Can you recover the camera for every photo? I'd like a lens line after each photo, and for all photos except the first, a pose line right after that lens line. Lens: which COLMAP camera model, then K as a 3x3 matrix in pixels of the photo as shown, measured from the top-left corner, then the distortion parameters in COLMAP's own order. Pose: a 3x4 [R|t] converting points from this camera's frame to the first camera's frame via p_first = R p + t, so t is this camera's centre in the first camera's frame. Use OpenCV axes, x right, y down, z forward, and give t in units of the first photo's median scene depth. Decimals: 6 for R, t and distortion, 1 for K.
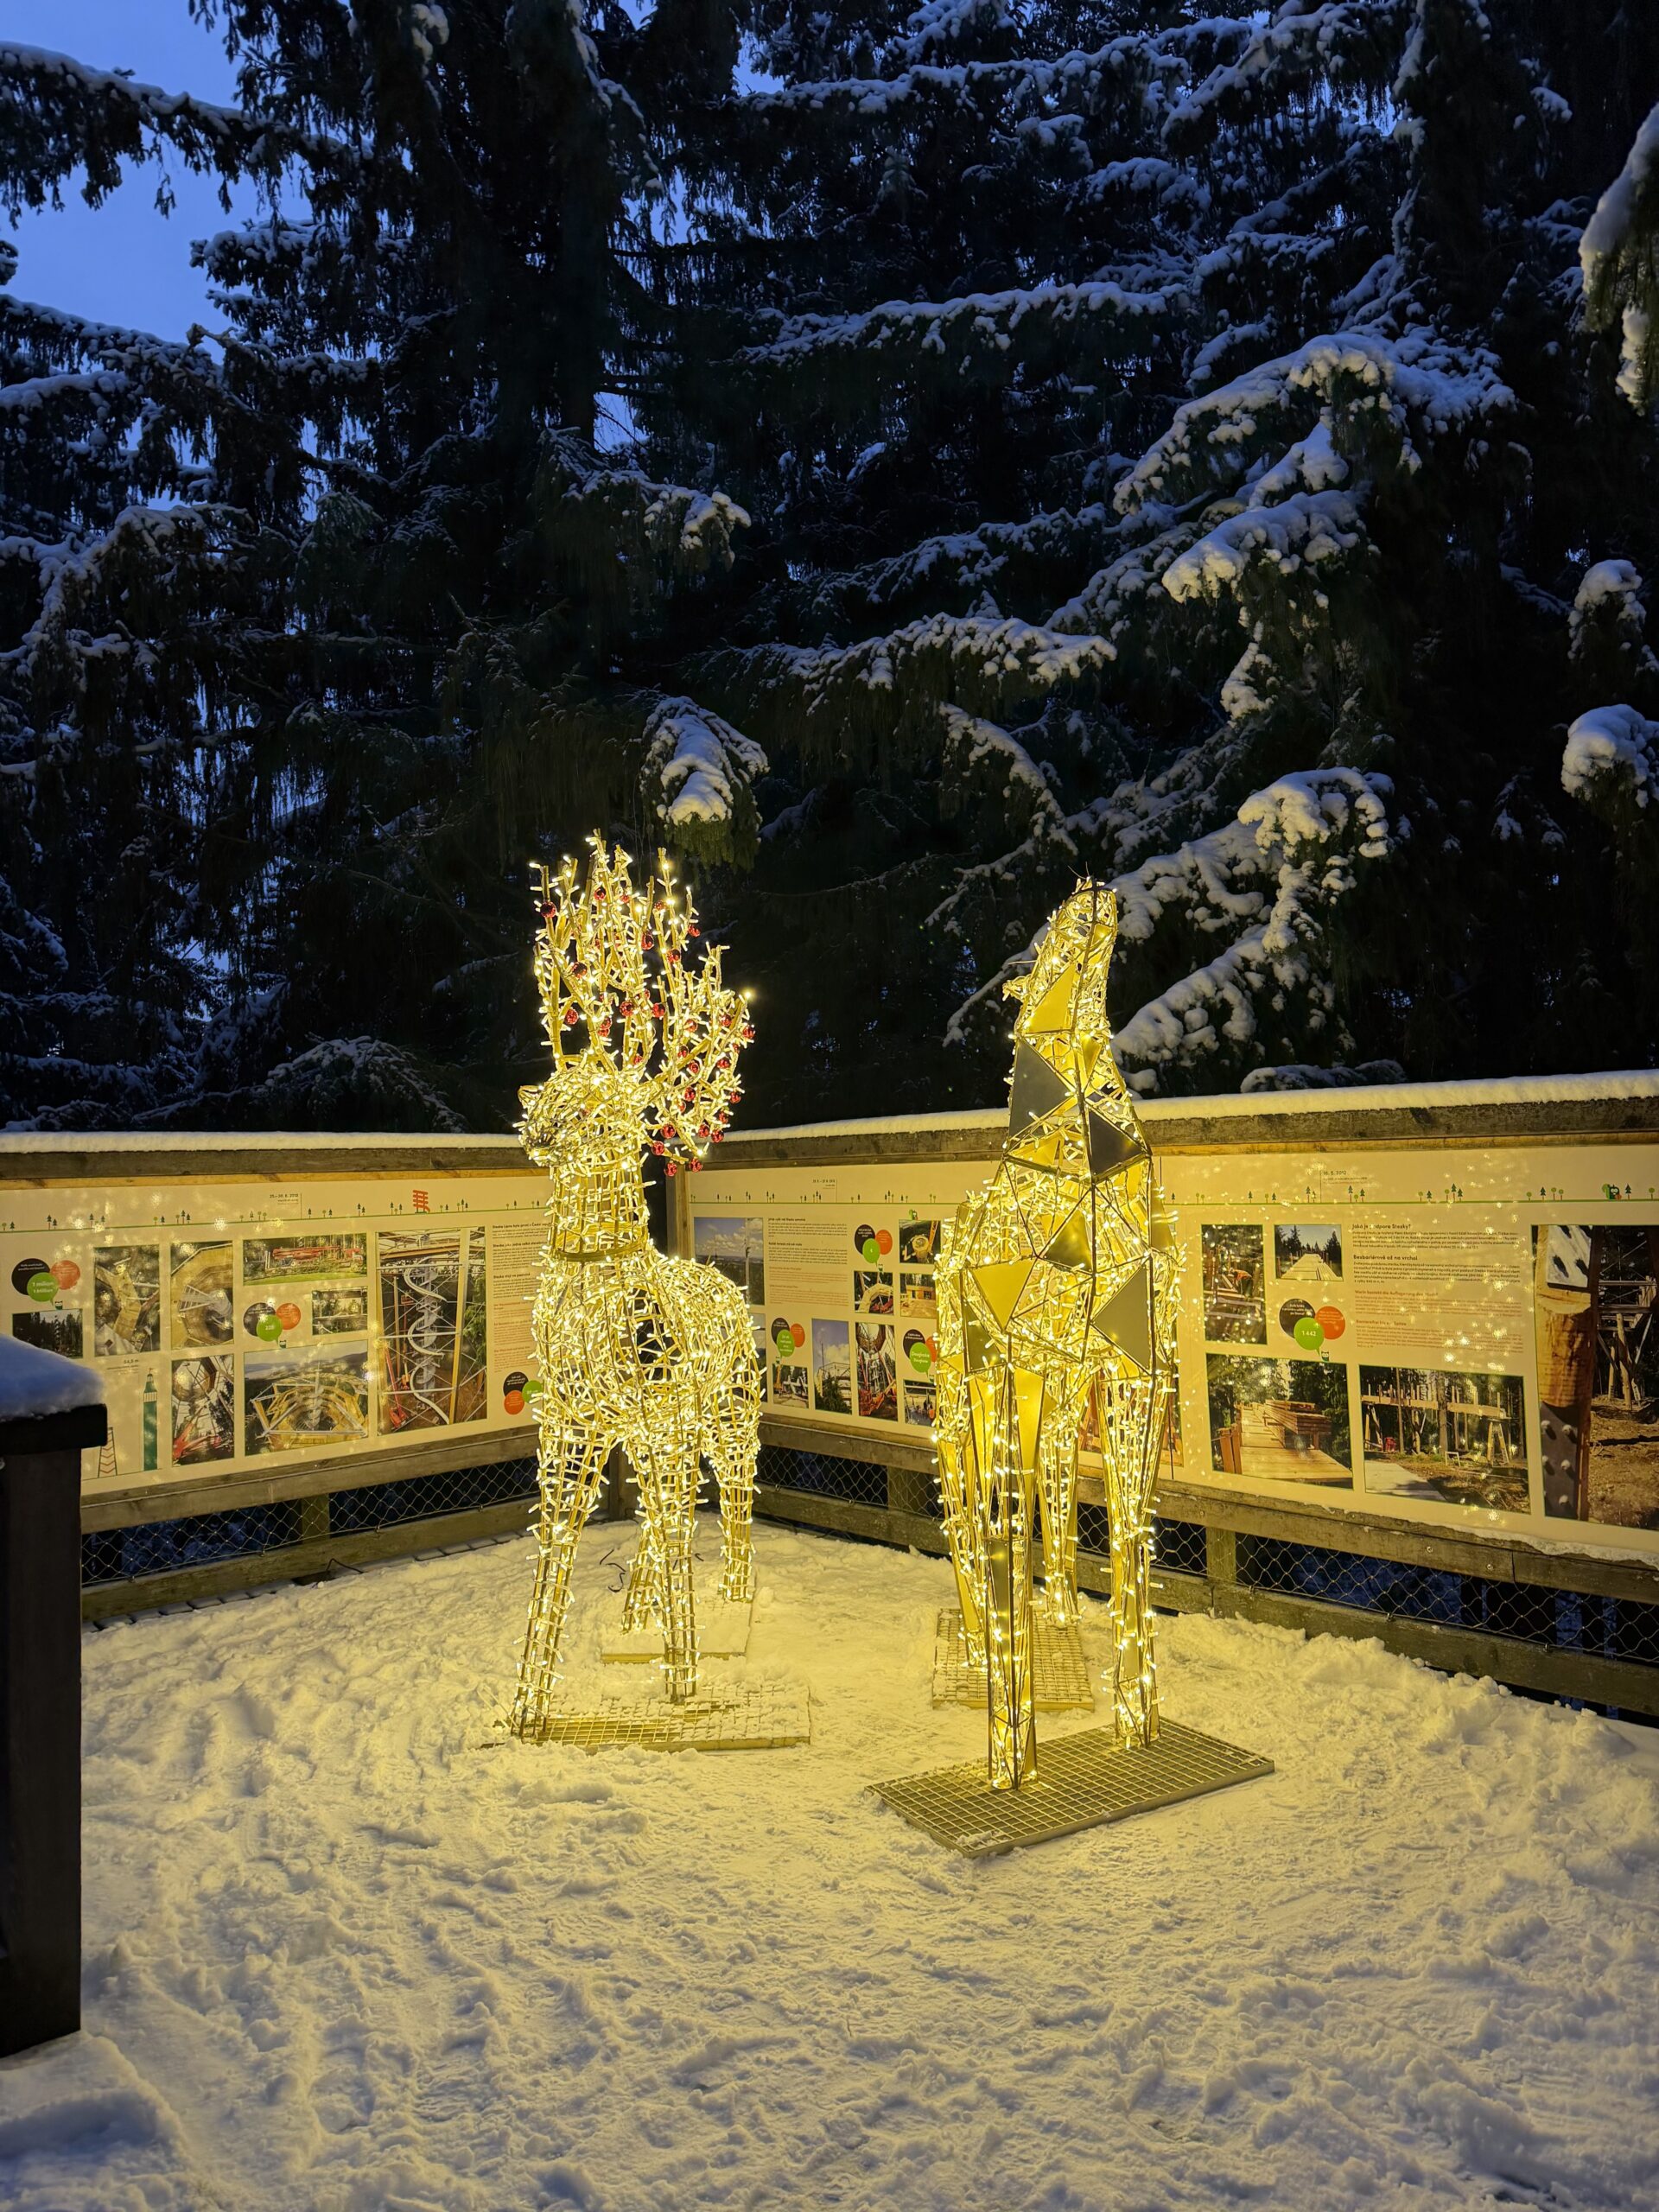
lens RADIAL K [[1500.0, 0, 823.5], [0, 1500.0, 1114.5], [0, 0, 1]] dist [-0.019007, -0.004183]
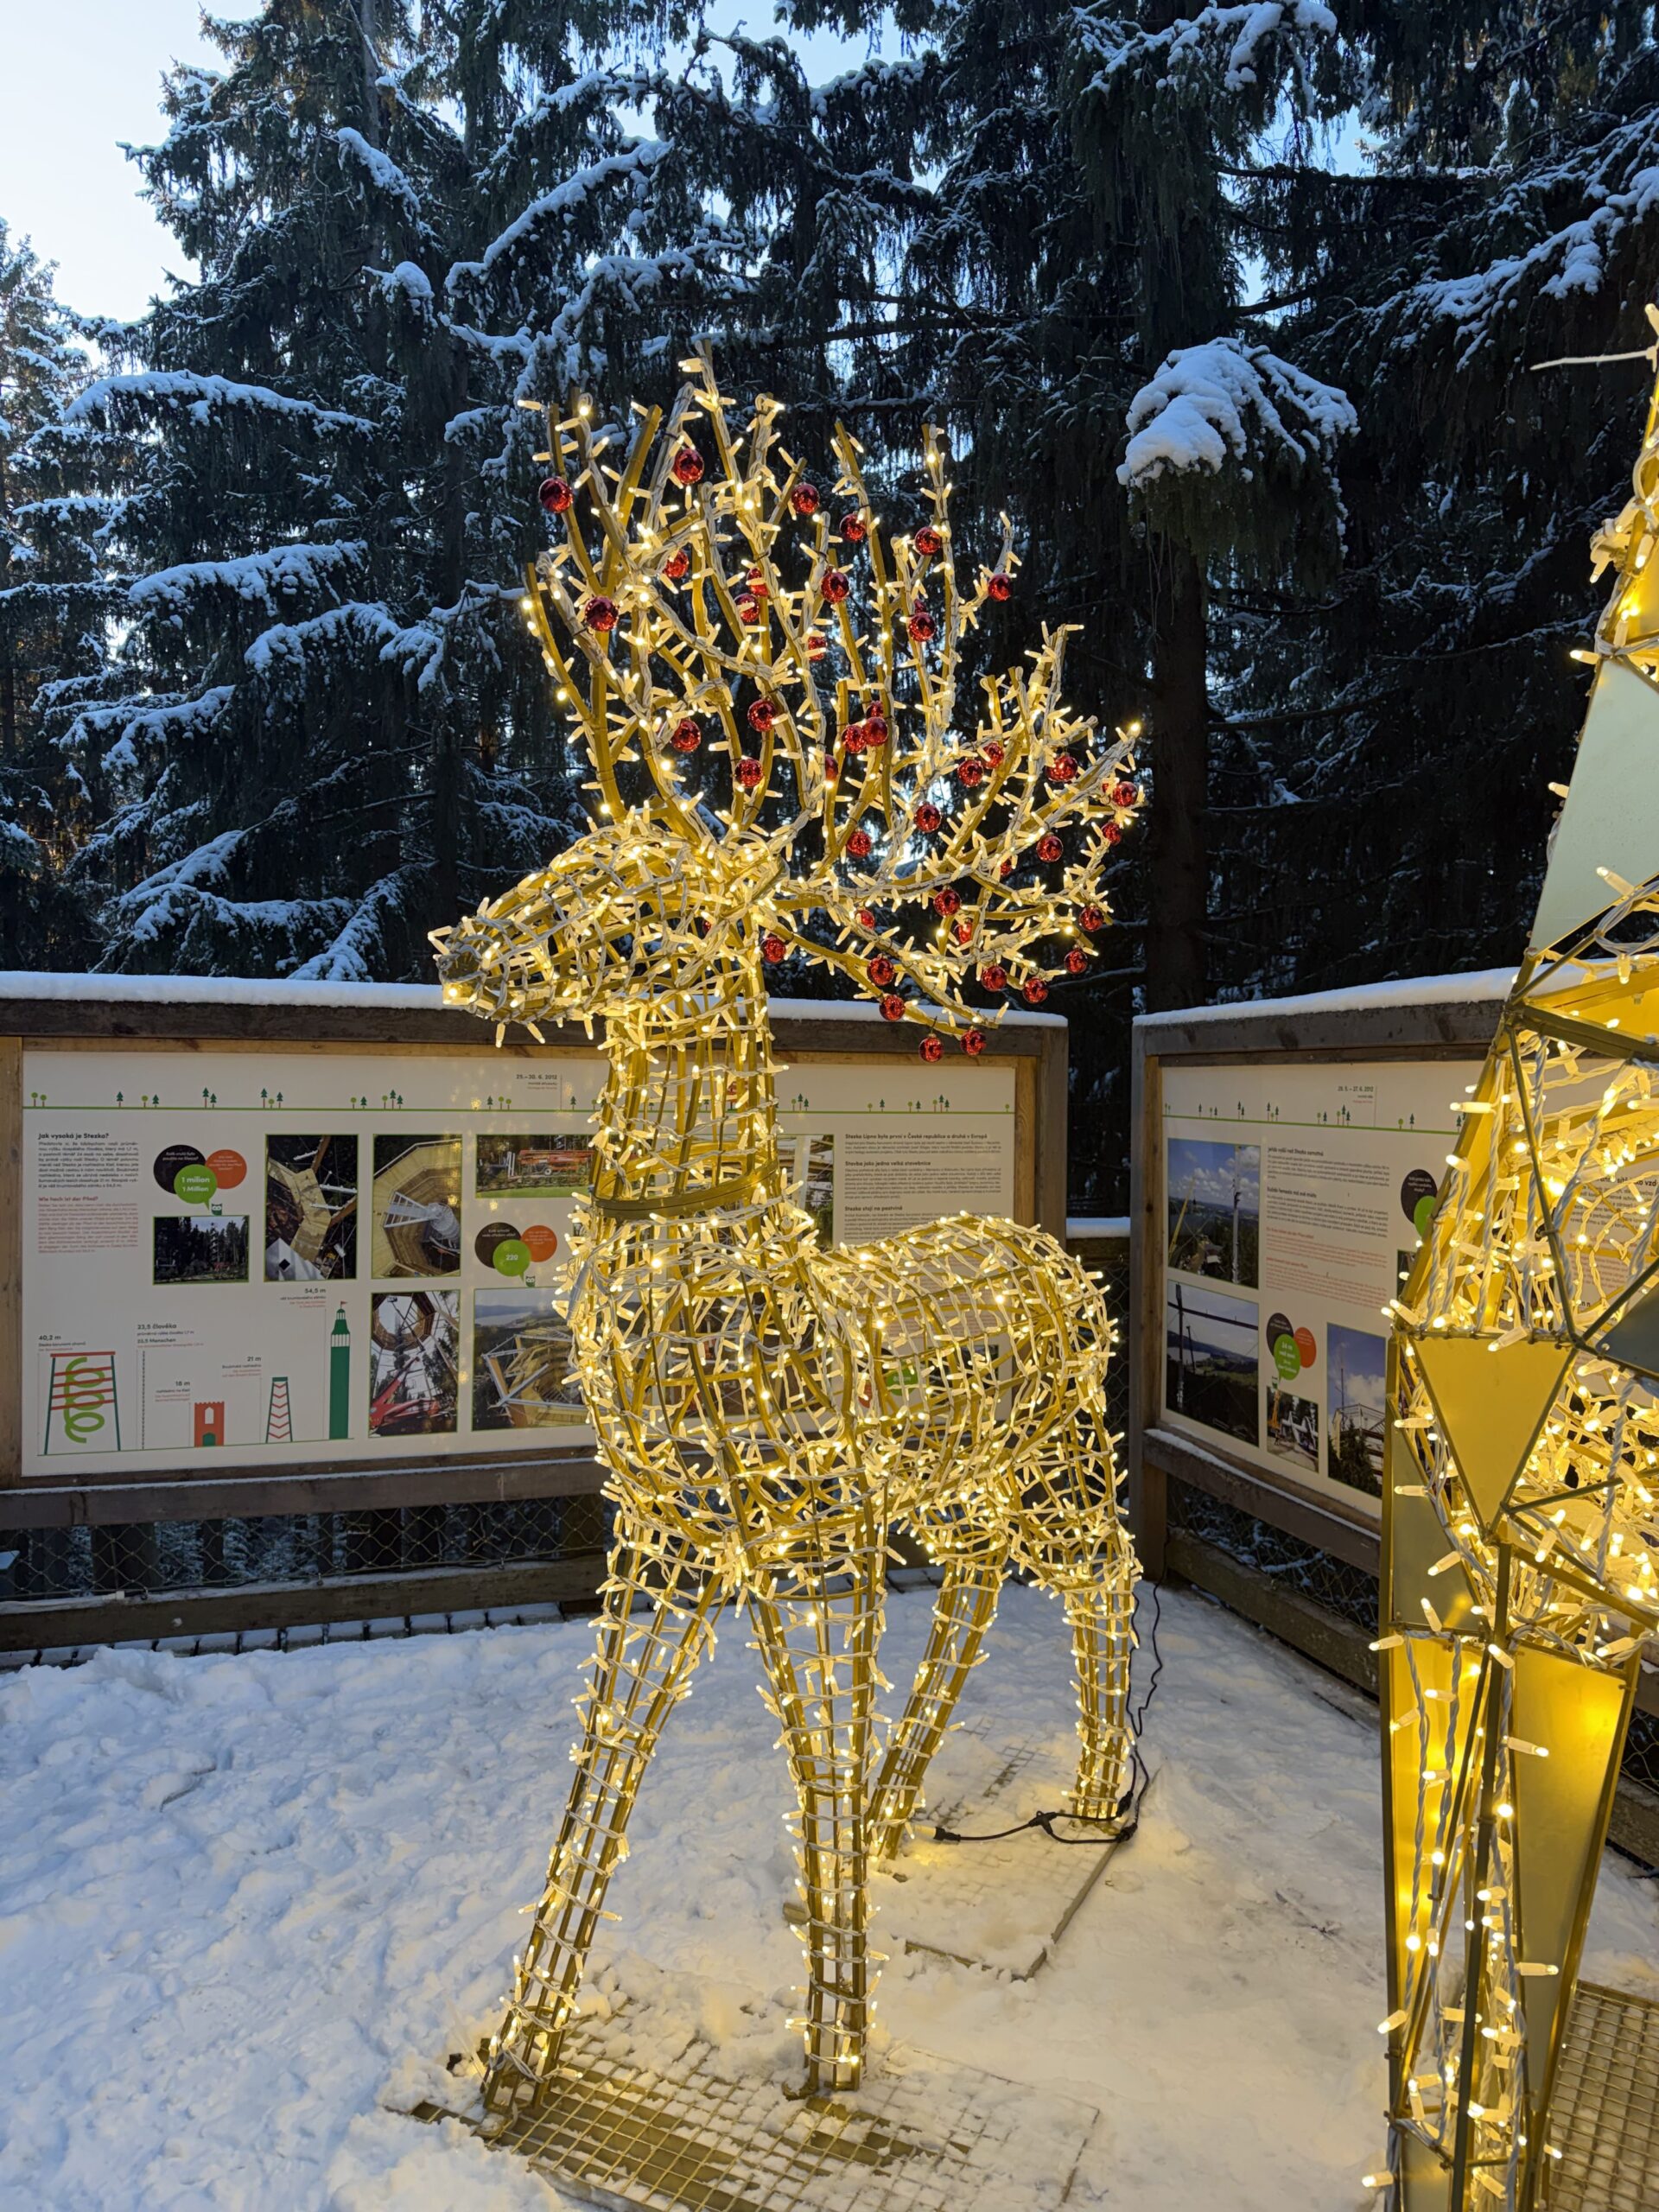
lens RADIAL K [[1500.0, 0, 823.5], [0, 1500.0, 1114.5], [0, 0, 1]] dist [-0.019007, -0.004183]
pose [[0.884996, 0.053267, -0.462542, 0.094500], [-0.020752, 0.996960, 0.075105, 0.016627], [0.465136, -0.056869, 0.883411, 0.448059]]
